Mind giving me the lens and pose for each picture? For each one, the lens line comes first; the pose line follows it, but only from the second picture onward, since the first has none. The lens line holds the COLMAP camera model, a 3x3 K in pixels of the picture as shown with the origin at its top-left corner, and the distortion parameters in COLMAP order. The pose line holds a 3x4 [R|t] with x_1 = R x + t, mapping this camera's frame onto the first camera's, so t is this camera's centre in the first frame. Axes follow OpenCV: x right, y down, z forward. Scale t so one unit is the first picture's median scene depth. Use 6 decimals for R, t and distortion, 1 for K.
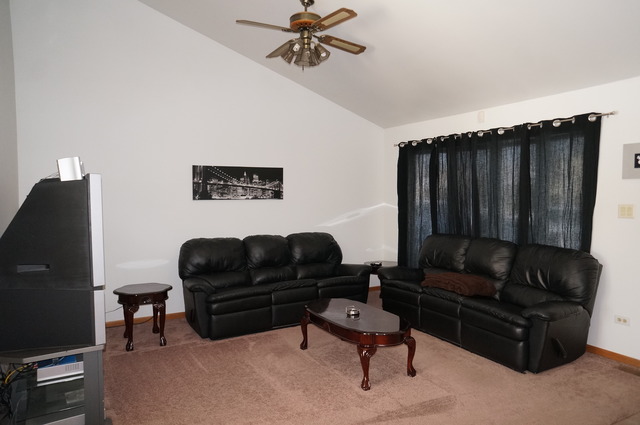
lens RADIAL K [[430.3, 0, 316.6], [0, 430.3, 213.4], [0, 0, 1]] dist [-0.070456, 0.084971]
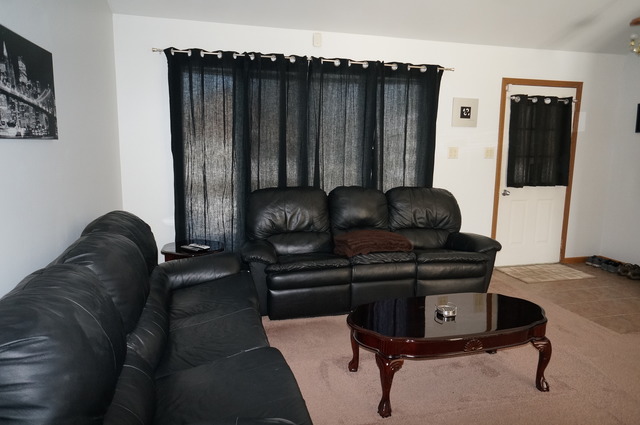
lens RADIAL K [[430.3, 0, 316.6], [0, 430.3, 213.4], [0, 0, 1]] dist [-0.070456, 0.084971]
pose [[0.275067, -0.152378, 0.949273, -0.448970], [0.023463, 0.988130, 0.151817, -0.021551], [-0.961139, -0.019487, 0.275378, 0.772092]]
